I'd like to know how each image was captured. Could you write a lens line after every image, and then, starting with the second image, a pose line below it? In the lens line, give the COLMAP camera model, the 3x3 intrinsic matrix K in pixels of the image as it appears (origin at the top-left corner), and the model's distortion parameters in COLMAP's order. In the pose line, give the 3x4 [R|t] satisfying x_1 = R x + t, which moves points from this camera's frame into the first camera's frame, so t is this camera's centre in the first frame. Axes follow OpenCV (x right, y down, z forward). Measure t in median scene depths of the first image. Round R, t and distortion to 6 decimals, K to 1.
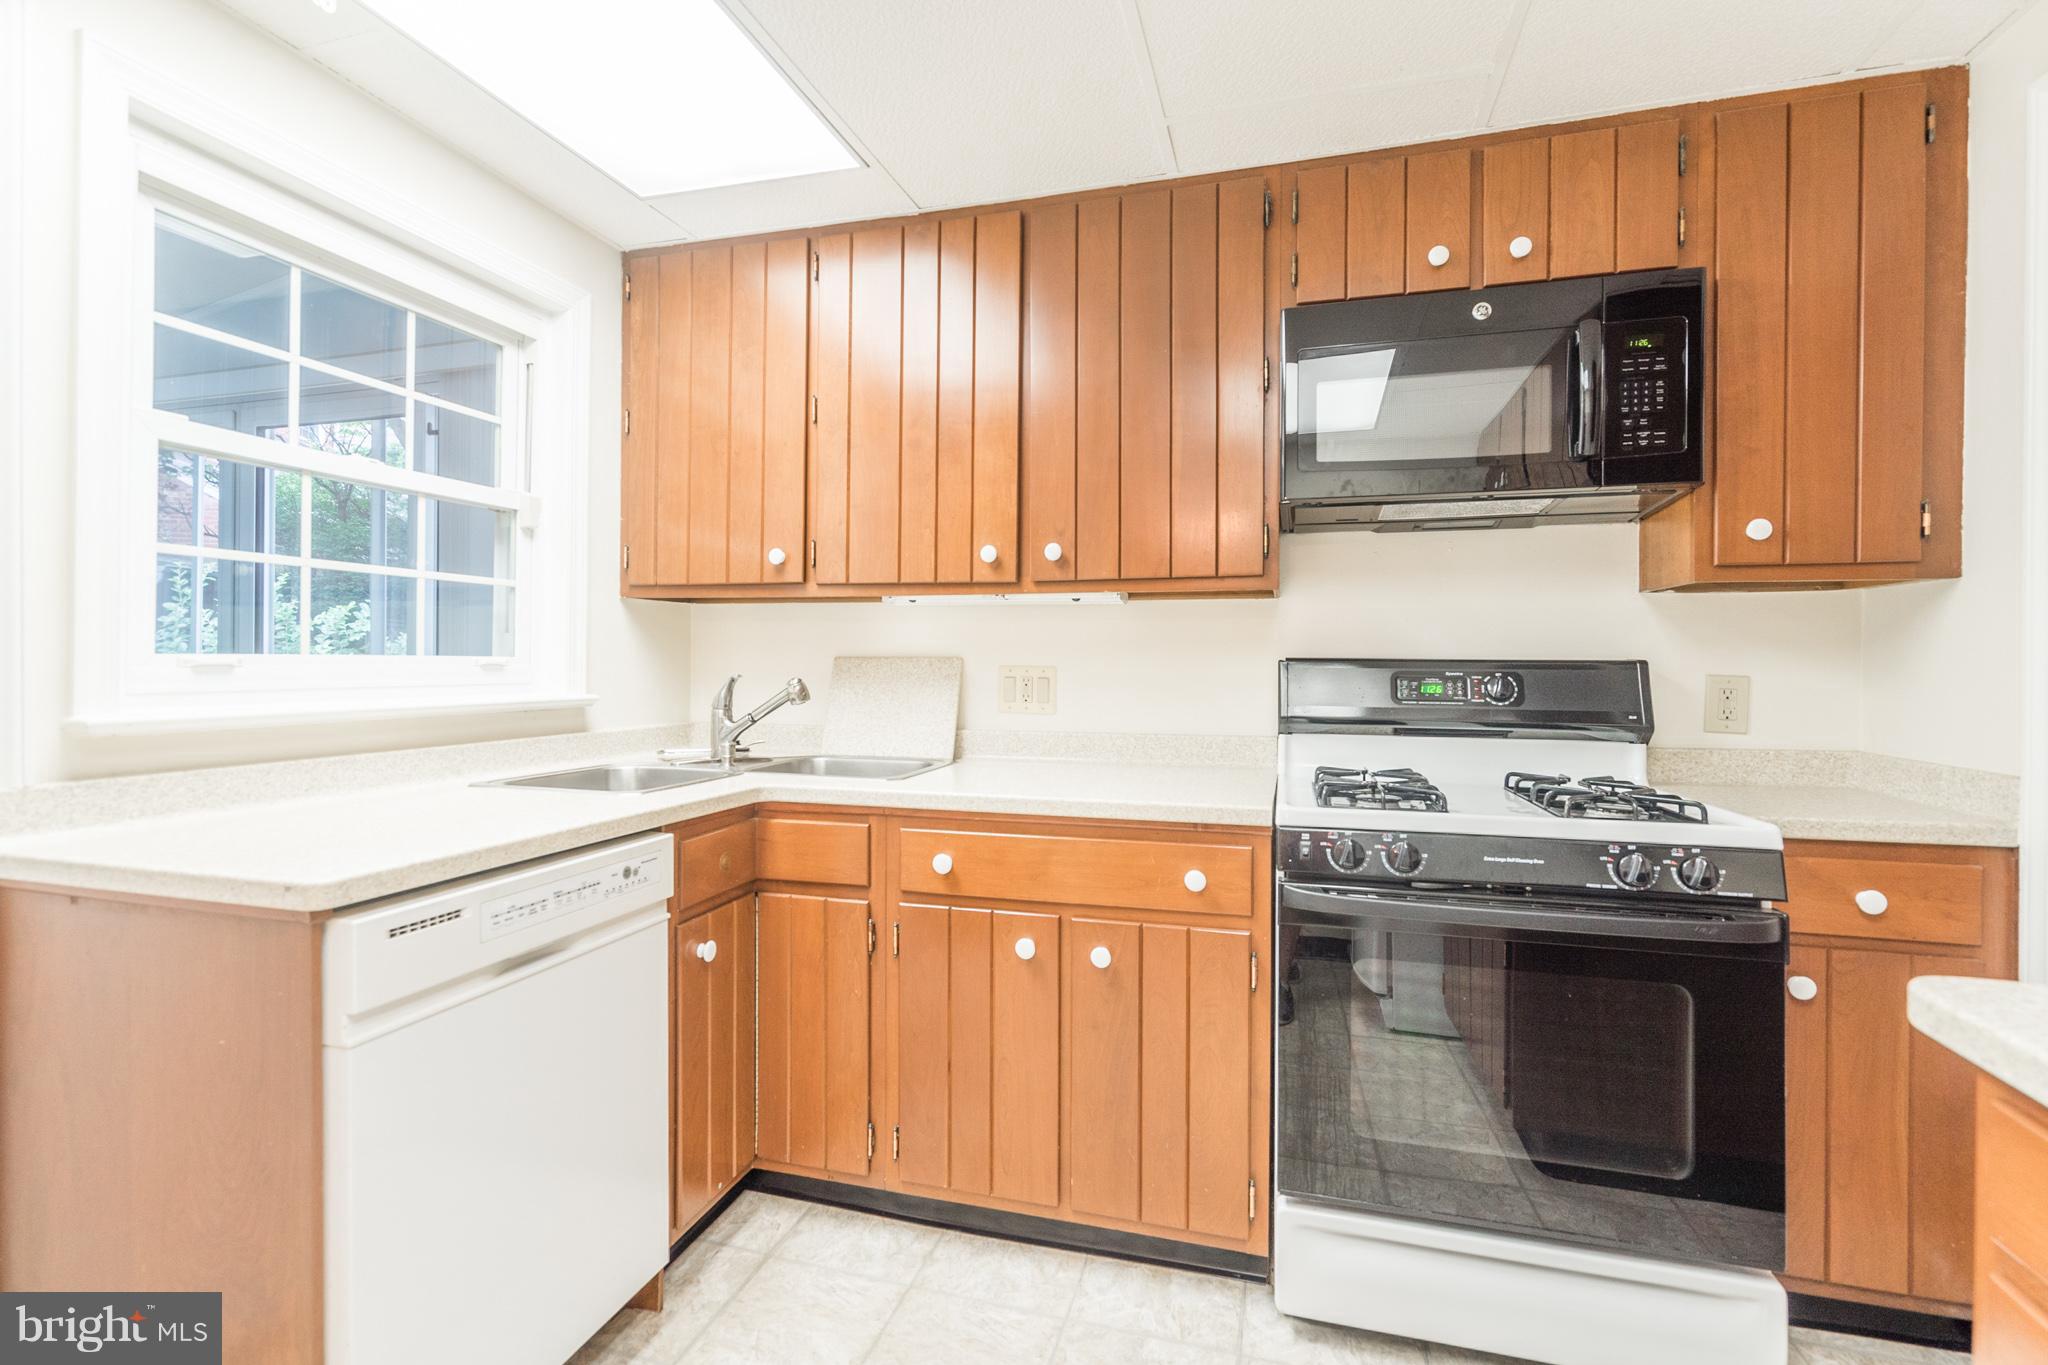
lens RADIAL K [[932.2, 0, 1023.3], [0, 932.2, 659.8], [0, 0, 1]] dist [-0.002274, 0.000799]
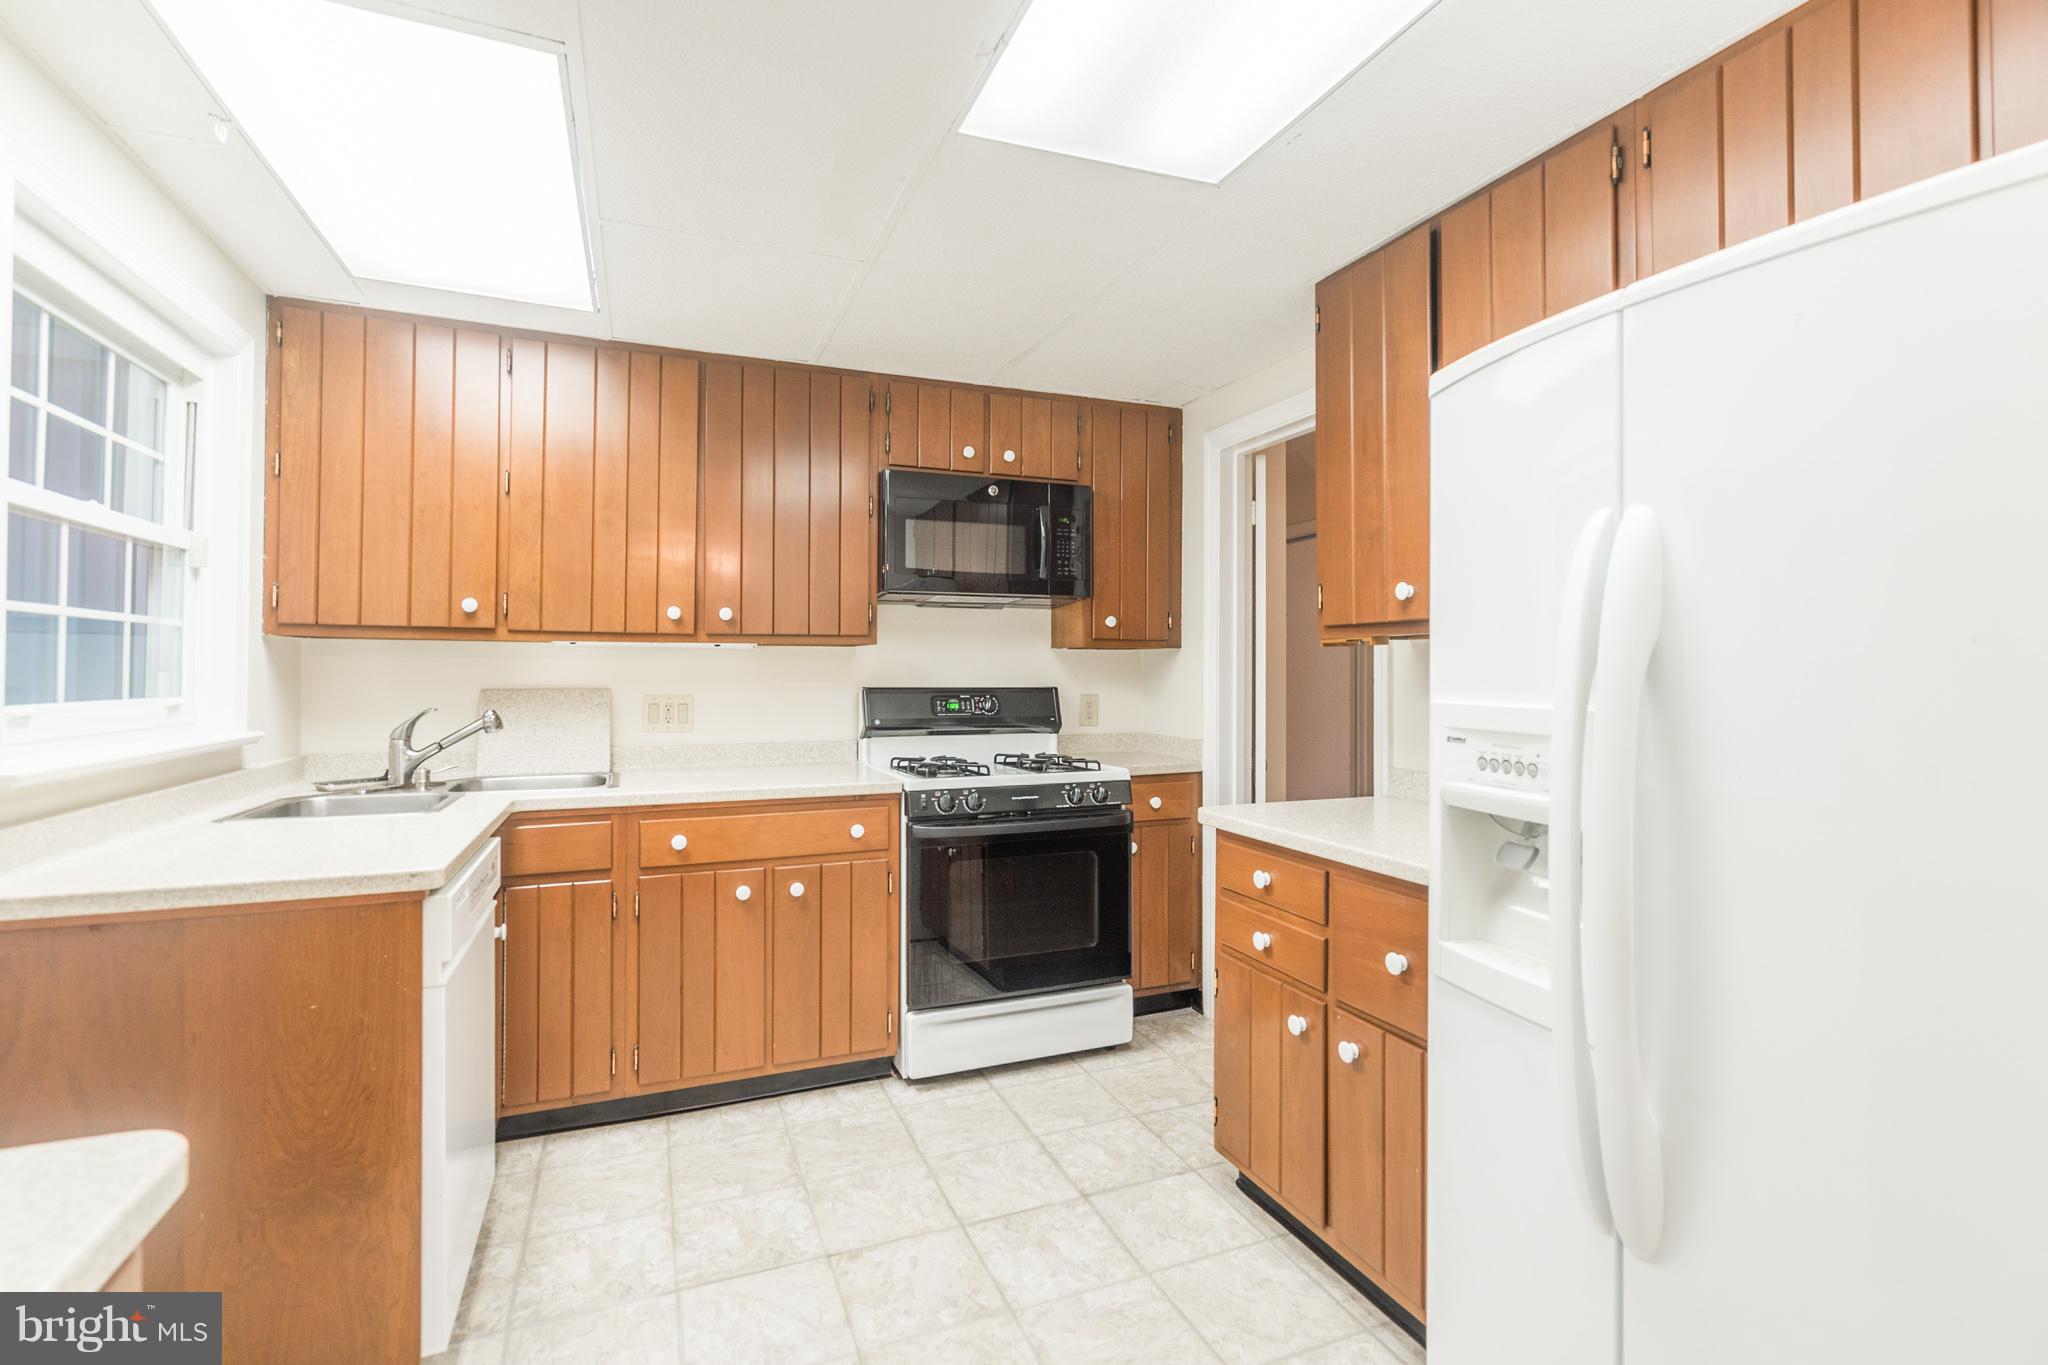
lens RADIAL K [[935.5, 0, 1016.7], [0, 935.5, 656.7], [0, 0, 1]] dist [-0.012894, 0.000235]
pose [[0.782251, 0.006229, 0.622932, -0.537261], [0.000599, 0.999942, -0.010751, -0.040220], [-0.622963, 0.008783, 0.782202, -0.380513]]
